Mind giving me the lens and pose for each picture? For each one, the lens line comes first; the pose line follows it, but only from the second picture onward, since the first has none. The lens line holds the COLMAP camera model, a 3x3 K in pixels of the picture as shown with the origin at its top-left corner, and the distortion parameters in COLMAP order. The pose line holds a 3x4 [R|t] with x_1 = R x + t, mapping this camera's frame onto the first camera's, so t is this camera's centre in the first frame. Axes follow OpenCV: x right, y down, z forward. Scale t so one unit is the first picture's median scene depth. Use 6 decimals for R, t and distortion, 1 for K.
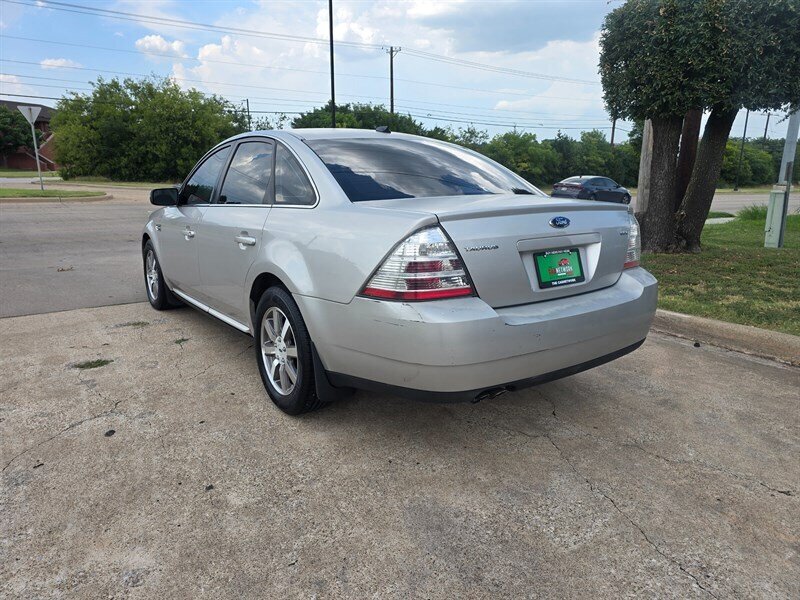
lens RADIAL K [[543.1, 0, 400.0], [0, 543.1, 300.0], [0, 0, 1]] dist [0.047667, -0.041017]
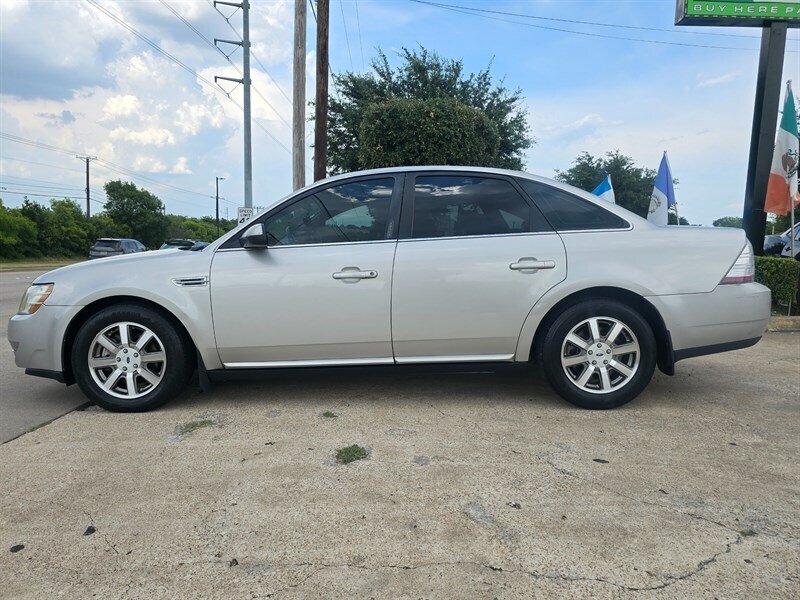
lens RADIAL K [[543.1, 0, 400.0], [0, 543.1, 300.0], [0, 0, 1]] dist [0.047667, -0.041017]
pose [[0.592940, -0.082149, 0.801046, -0.220151], [0.186536, 0.981736, -0.037396, -0.008931], [-0.783343, 0.171597, 0.597434, 0.098810]]
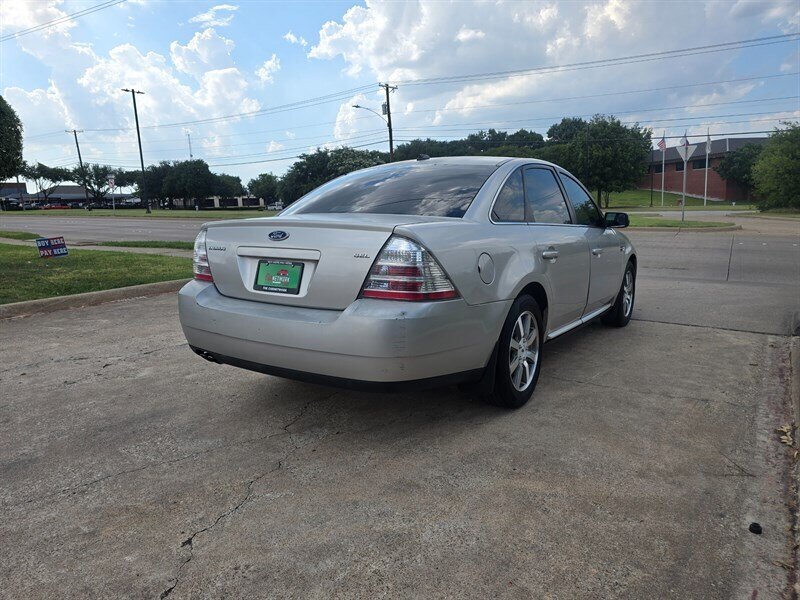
lens RADIAL K [[543.1, 0, 400.0], [0, 543.1, 300.0], [0, 0, 1]] dist [0.047667, -0.041017]
pose [[0.334927, 0.143160, -0.931305, 0.202852], [-0.197387, 0.977120, 0.079216, -0.021412], [0.921337, 0.157296, 0.355522, 0.120409]]
